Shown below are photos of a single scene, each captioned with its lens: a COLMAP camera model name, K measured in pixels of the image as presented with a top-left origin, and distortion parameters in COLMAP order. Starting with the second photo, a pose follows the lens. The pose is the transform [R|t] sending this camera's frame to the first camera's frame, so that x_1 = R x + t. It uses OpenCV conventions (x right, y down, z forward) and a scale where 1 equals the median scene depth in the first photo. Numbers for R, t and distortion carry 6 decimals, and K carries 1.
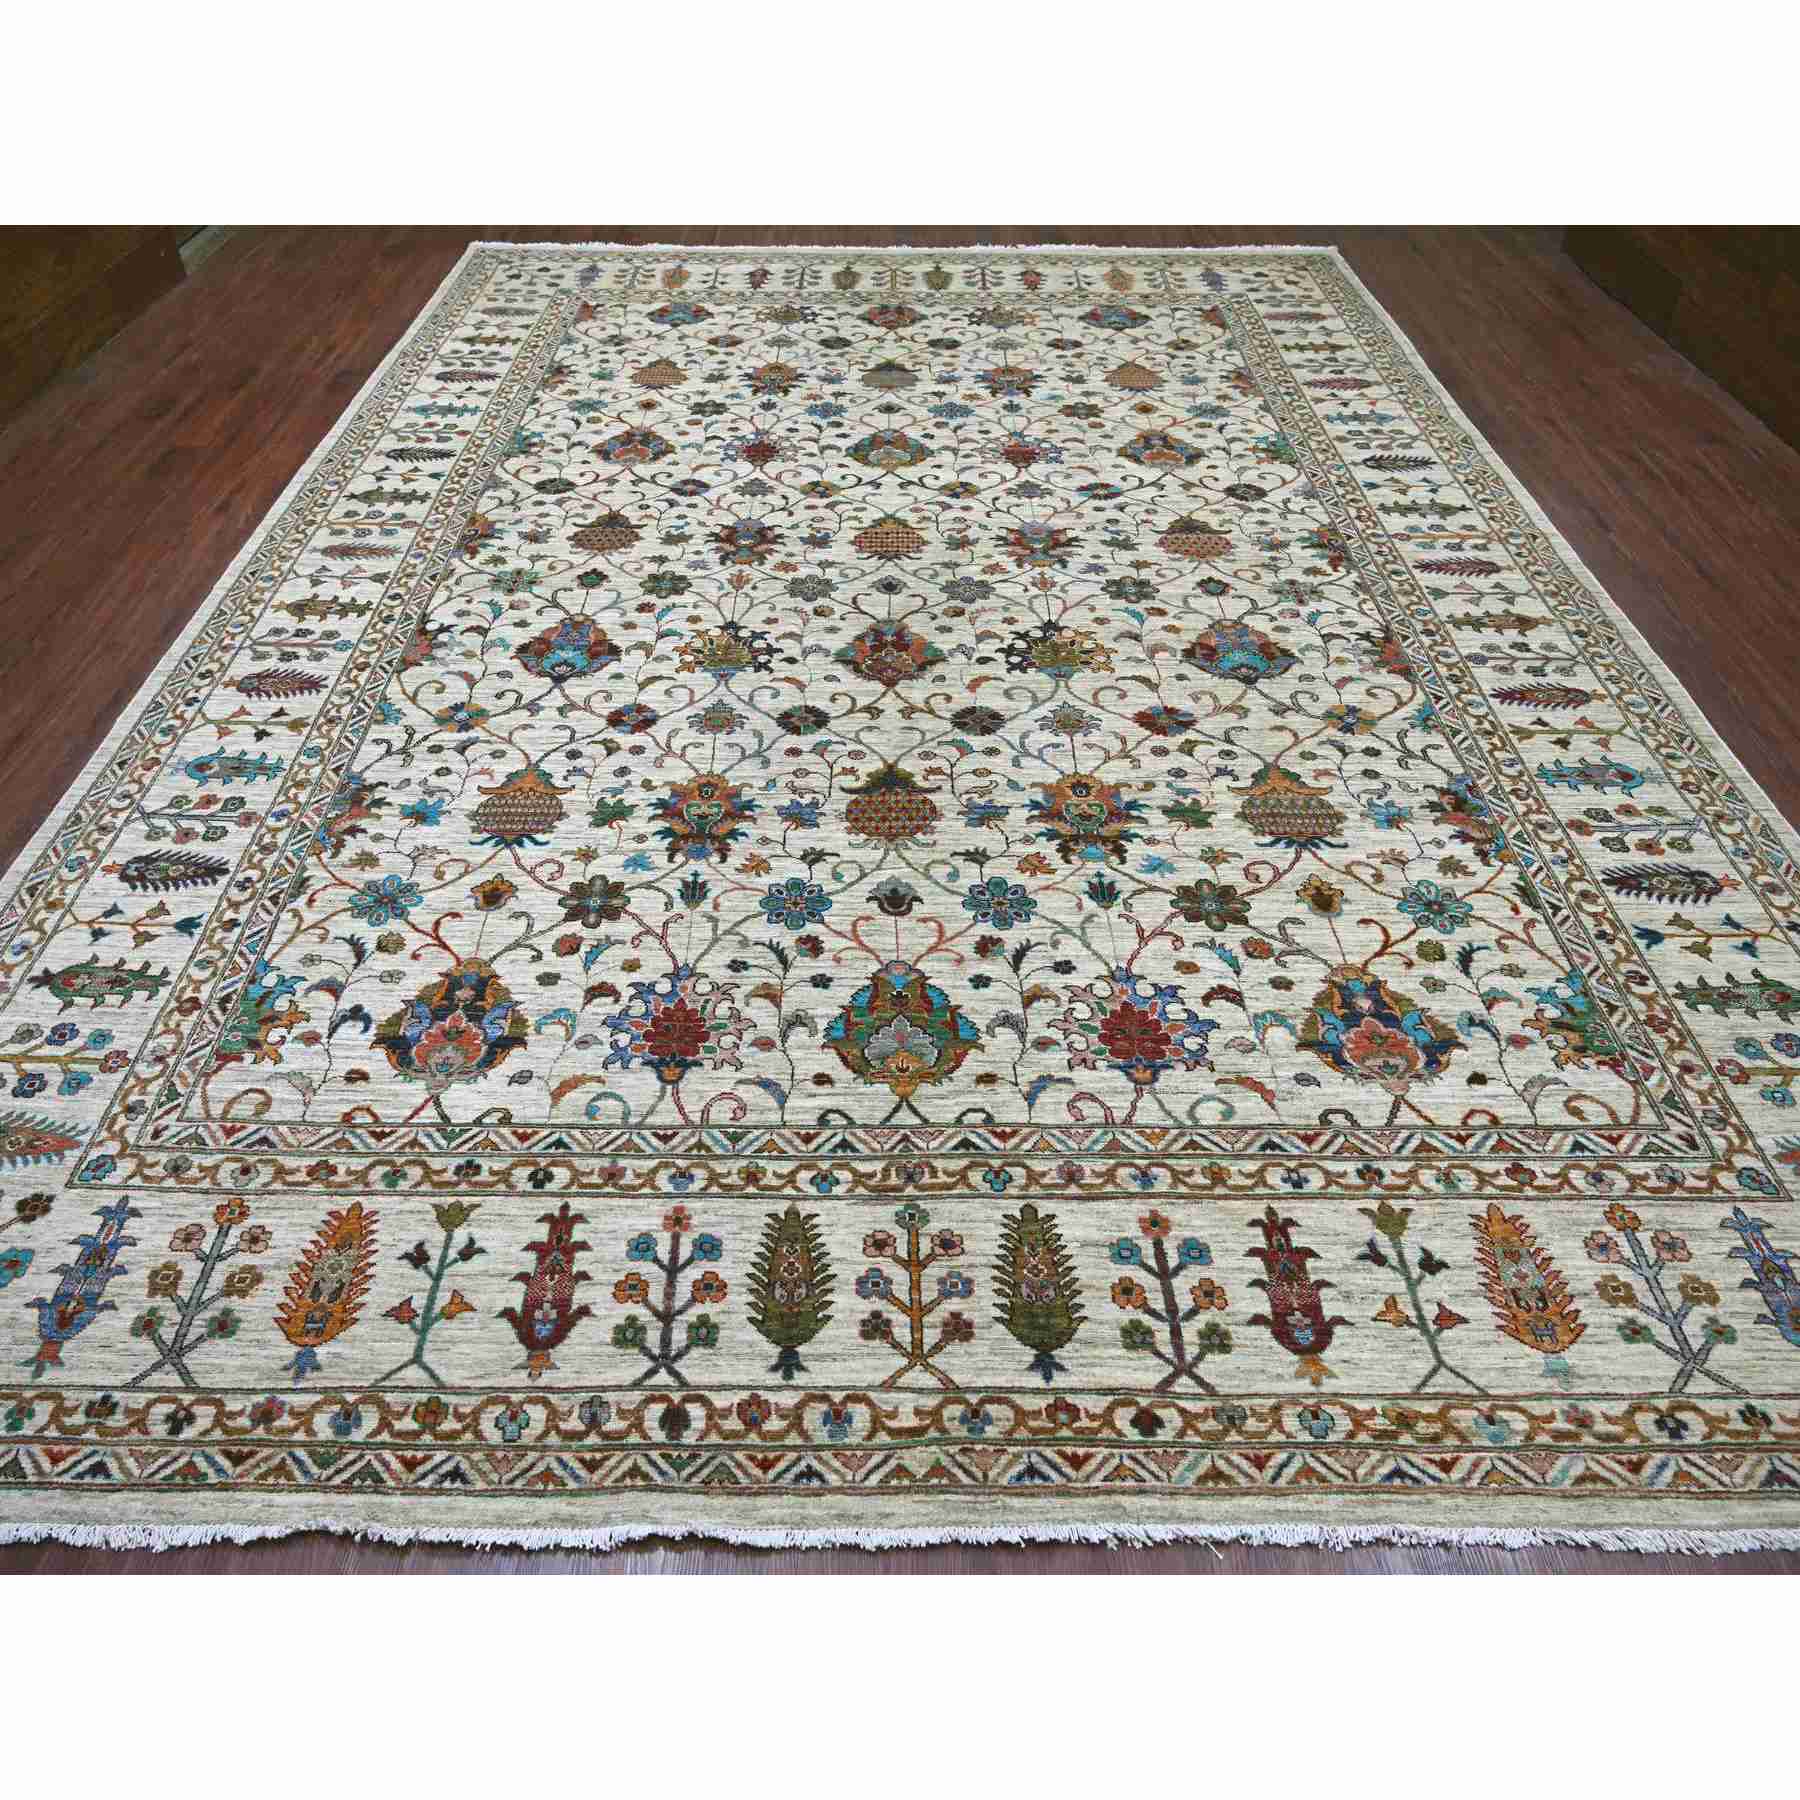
lens RADIAL K [[1116.4, 0, 891.4], [0, 1116.4, 860.8], [0, 0, 1]] dist [-0.008416, -0.000132]
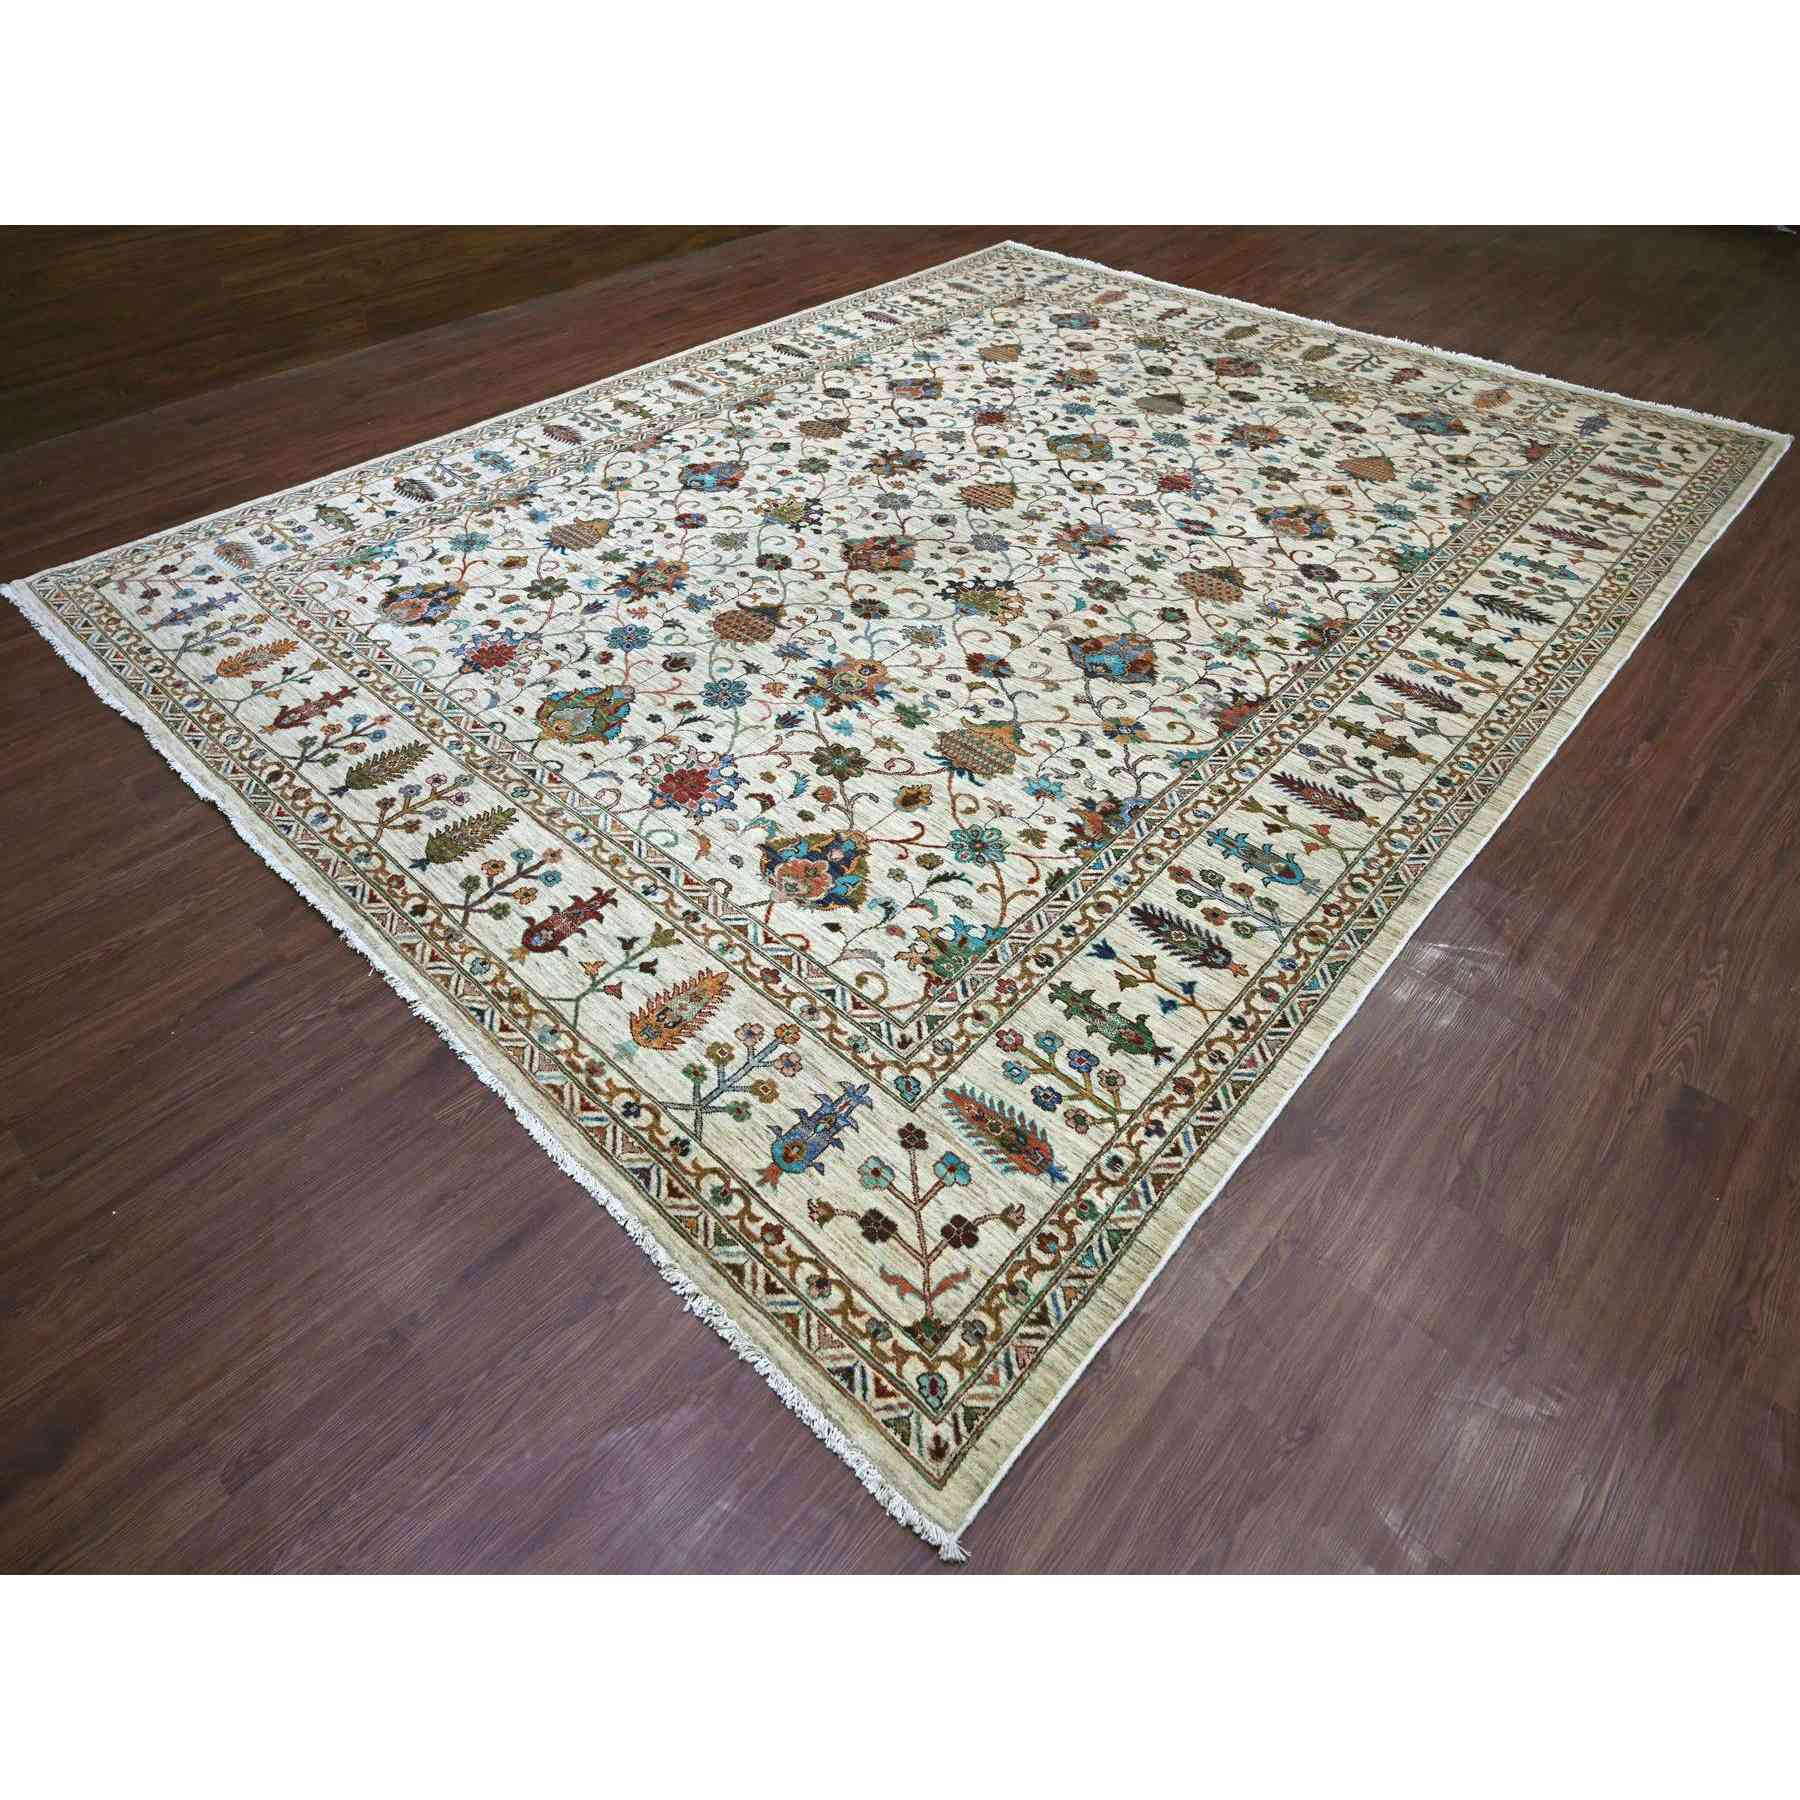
lens RADIAL K [[1086.3, 0, 900.0], [0, 1086.3, 900.0], [0, 0, 1]] dist [-0.007922, 0.000020]
pose [[0.738673, 0.477675, -0.475593, 0.785583], [-0.487915, 0.865715, 0.111694, 0.003783], [0.465082, 0.149543, 0.872546, 0.006537]]
